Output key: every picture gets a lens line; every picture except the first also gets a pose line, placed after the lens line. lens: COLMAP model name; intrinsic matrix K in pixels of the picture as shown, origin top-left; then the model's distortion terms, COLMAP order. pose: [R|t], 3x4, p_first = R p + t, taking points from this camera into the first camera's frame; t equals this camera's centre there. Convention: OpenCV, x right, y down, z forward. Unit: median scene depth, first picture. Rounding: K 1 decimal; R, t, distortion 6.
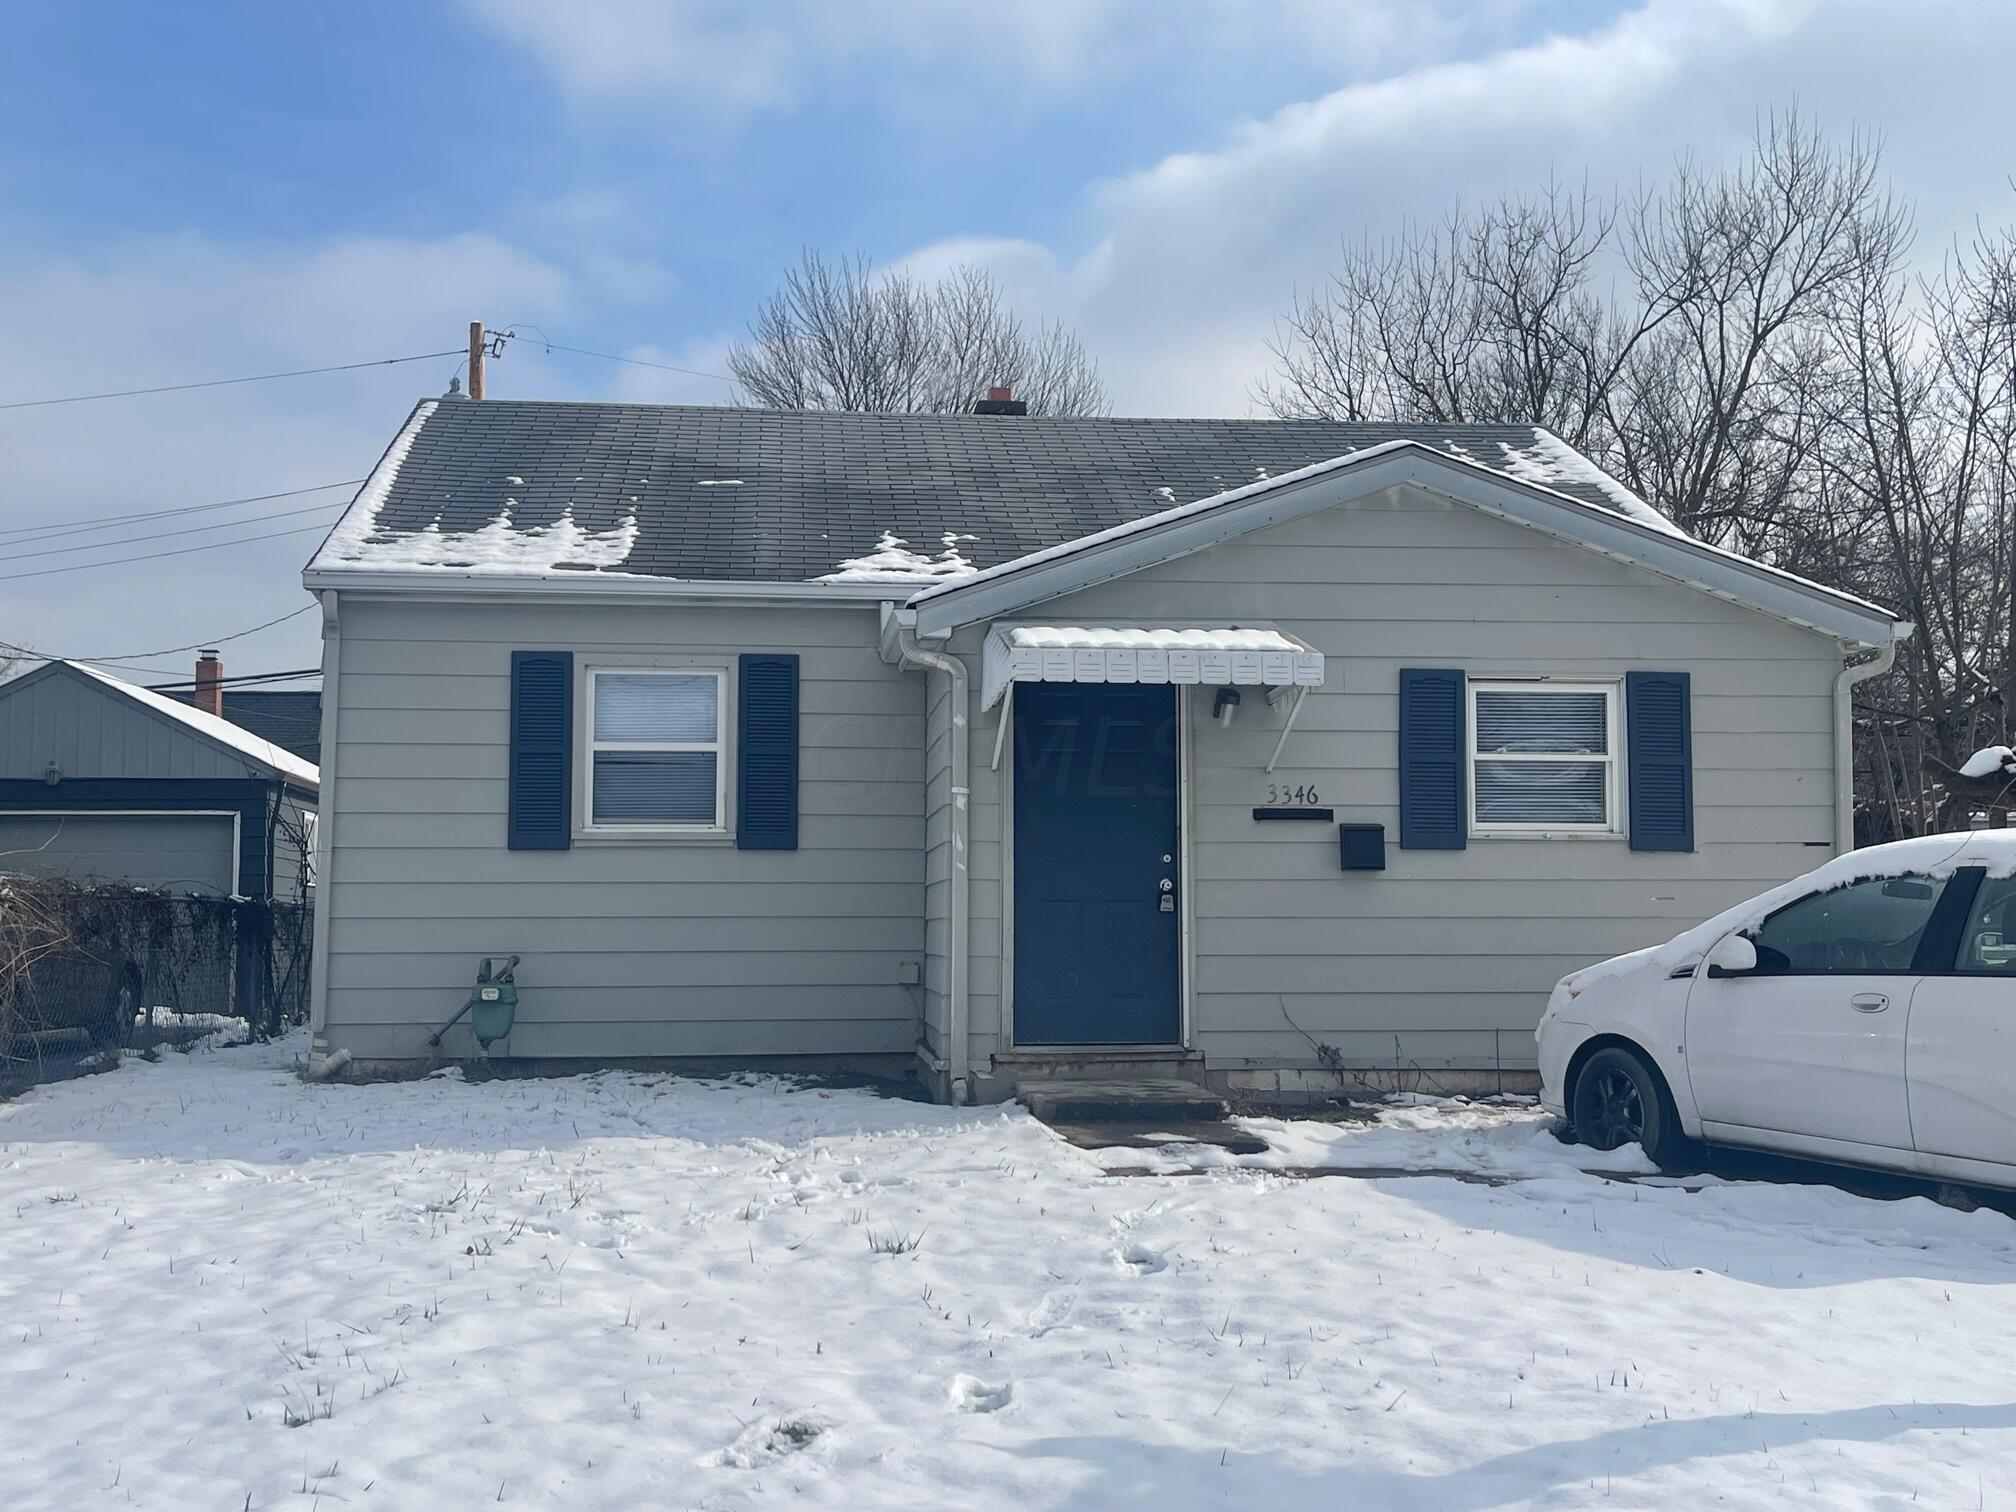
lens RADIAL K [[2165.8, 0, 1005.9], [0, 2165.8, 756.7], [0, 0, 1]] dist [0.035145, 0.000000]
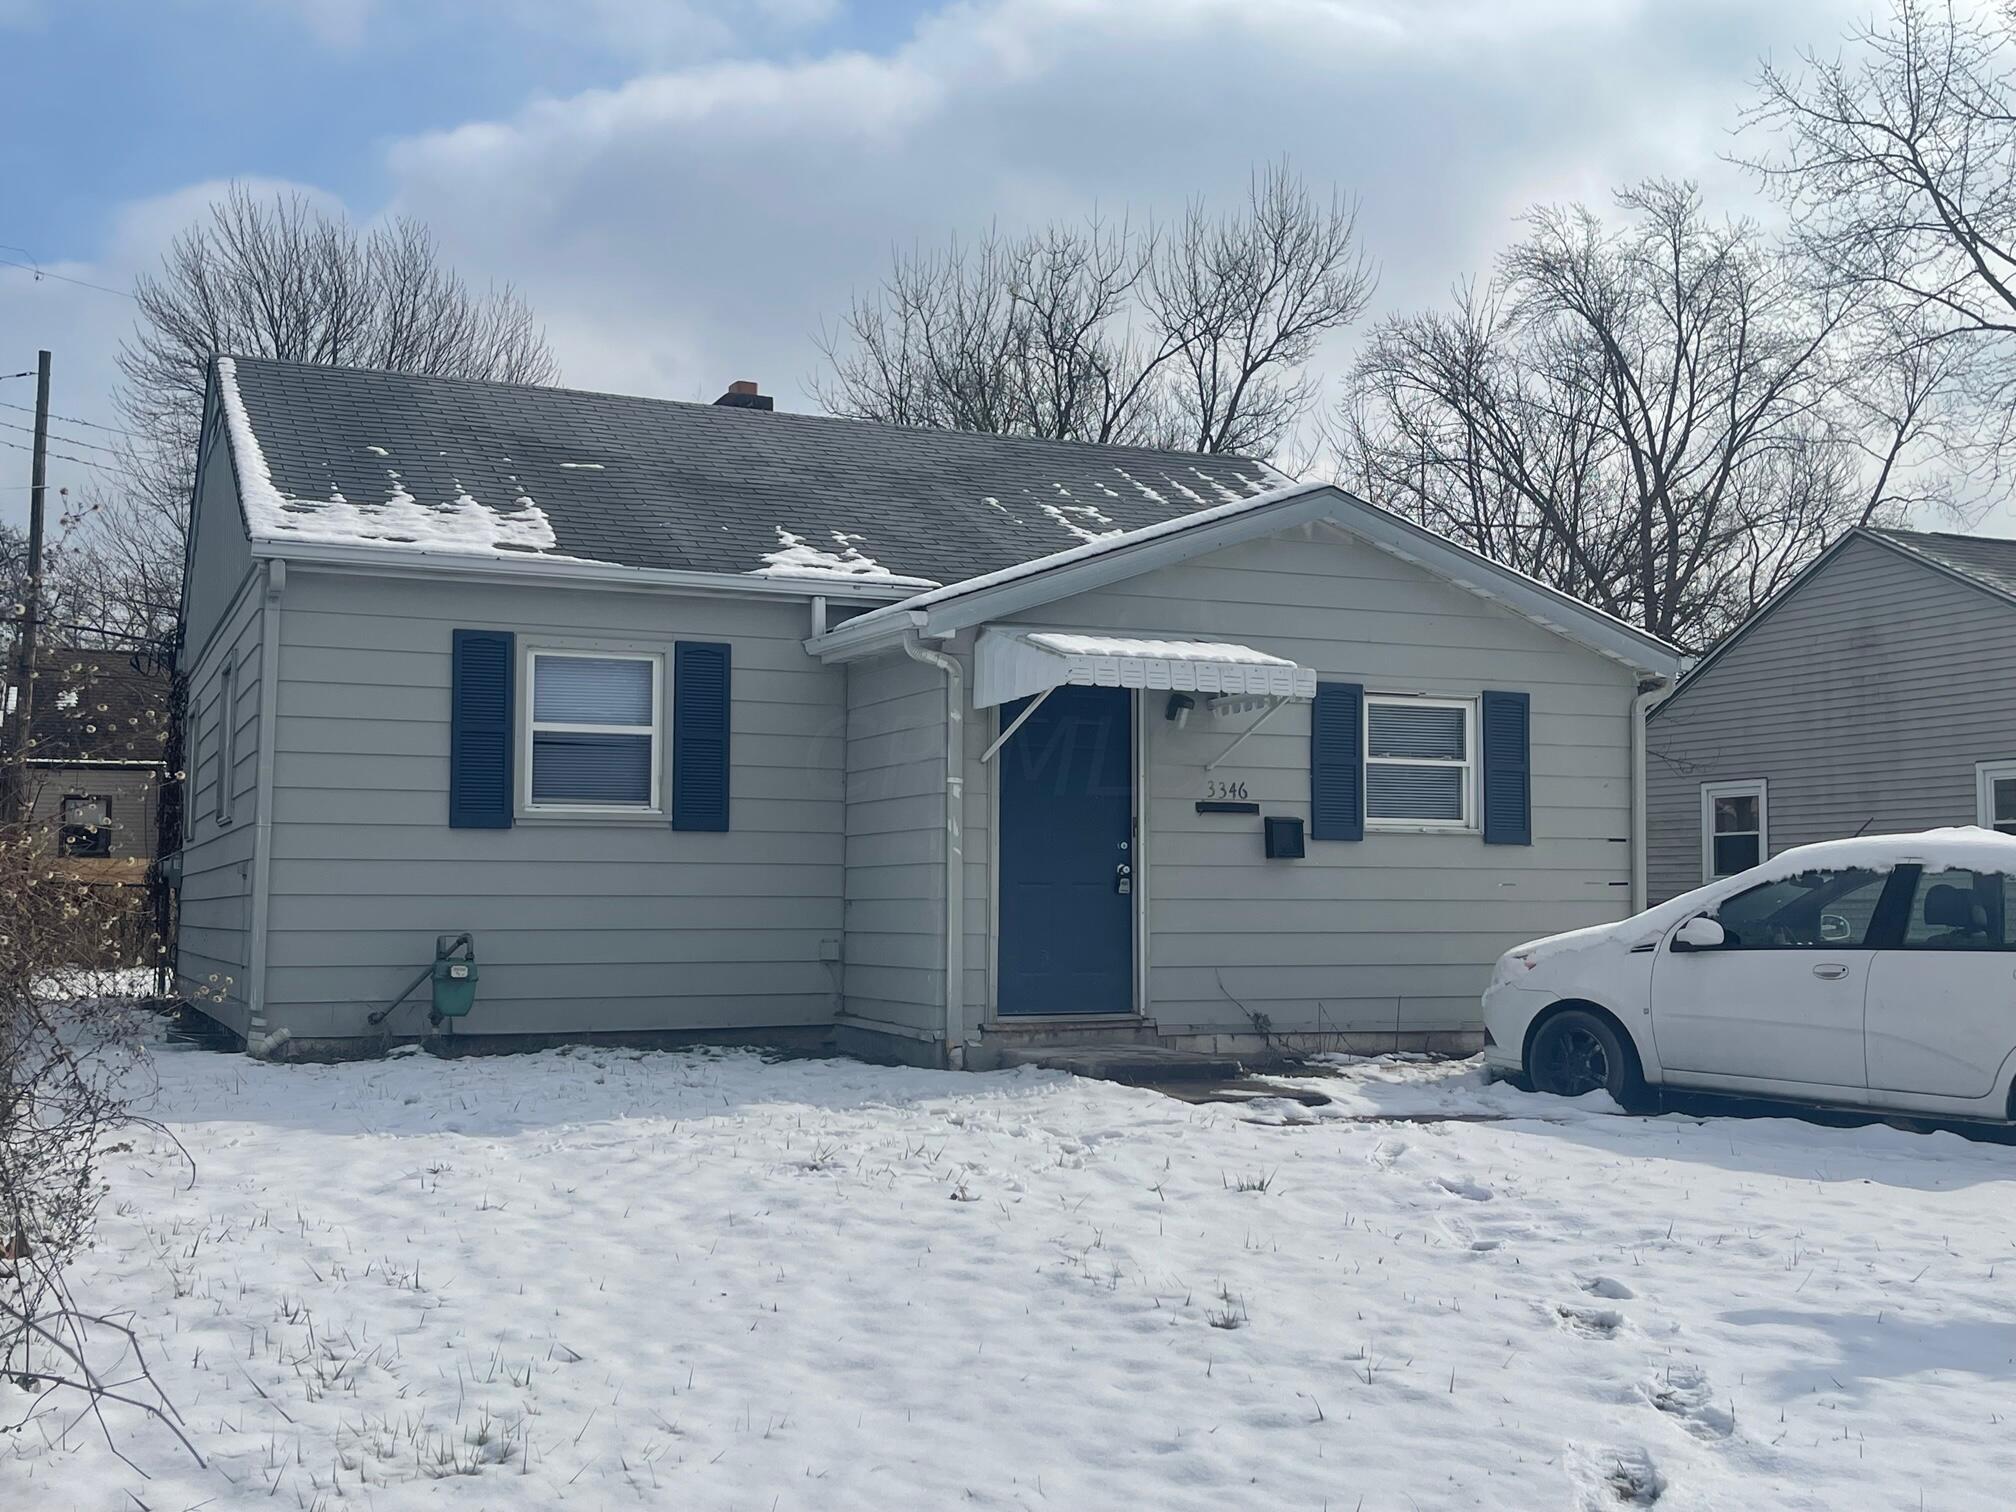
lens RADIAL K [[2165.8, 0, 1006.1], [0, 2165.8, 750.8], [0, 0, 1]] dist [0.035145, 0.000000]
pose [[0.951571, 0.025948, 0.306332, -0.315522], [-0.028414, 0.999590, 0.003592, -0.003610], [-0.306113, -0.012122, 0.951918, -0.034123]]
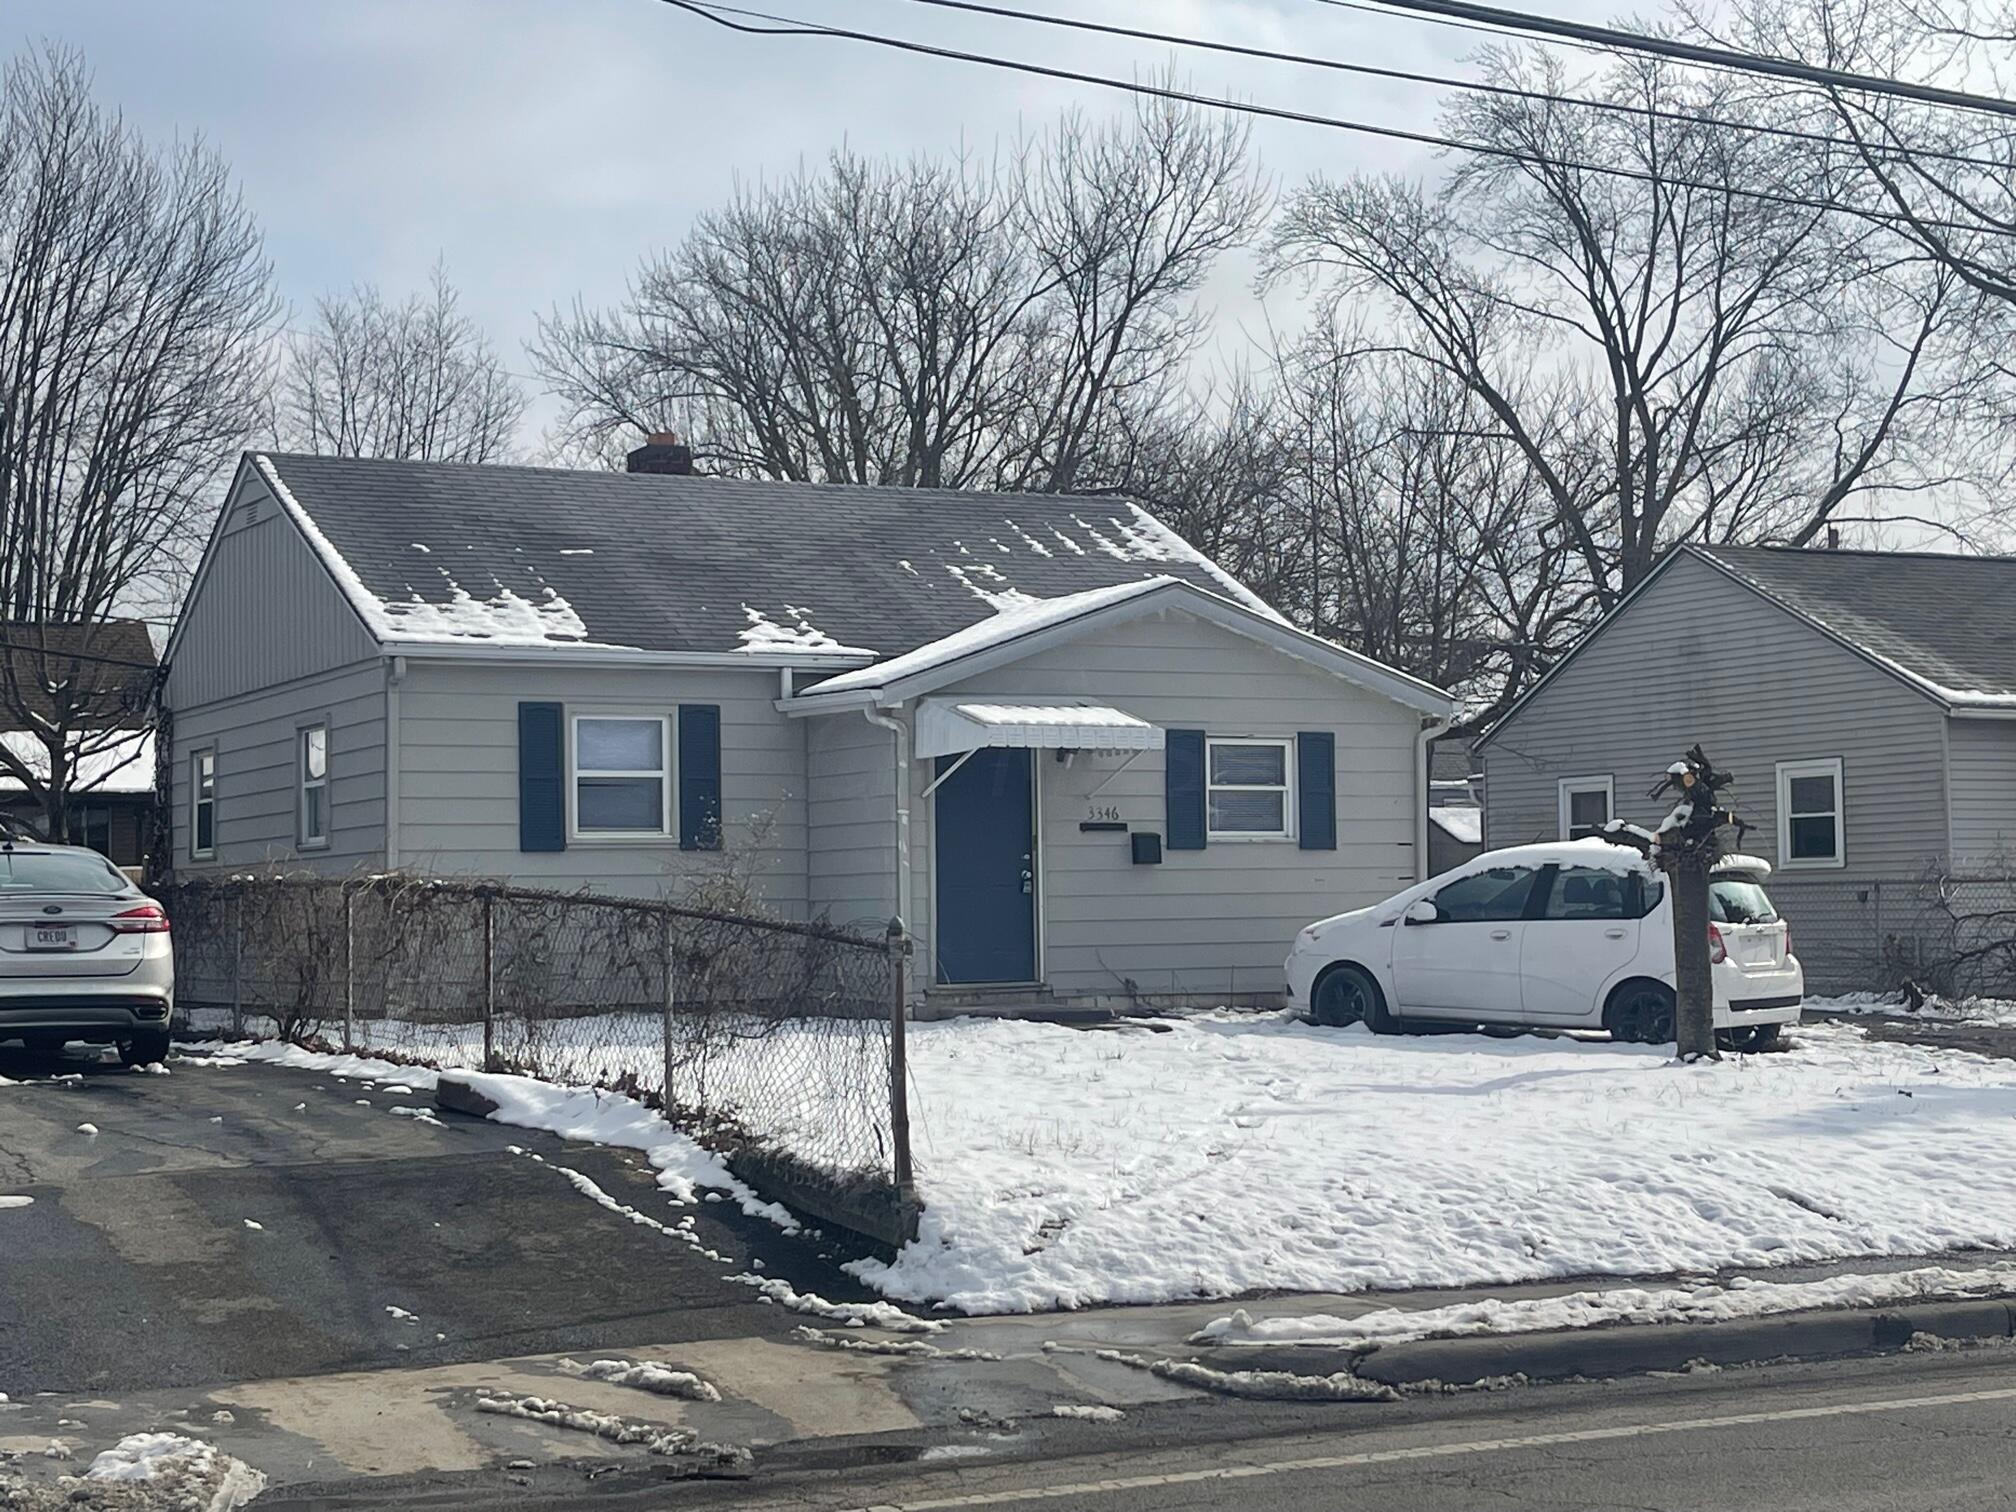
lens RADIAL K [[3262.9, 0, 1009.1], [0, 3262.9, 755.2], [0, 0, 1]] dist [0.064708, 0.000000]
pose [[0.929734, 0.005218, 0.368195, -0.743057], [-0.015483, 0.999569, 0.024932, -0.076458], [-0.367906, -0.028881, 0.929414, -1.048687]]
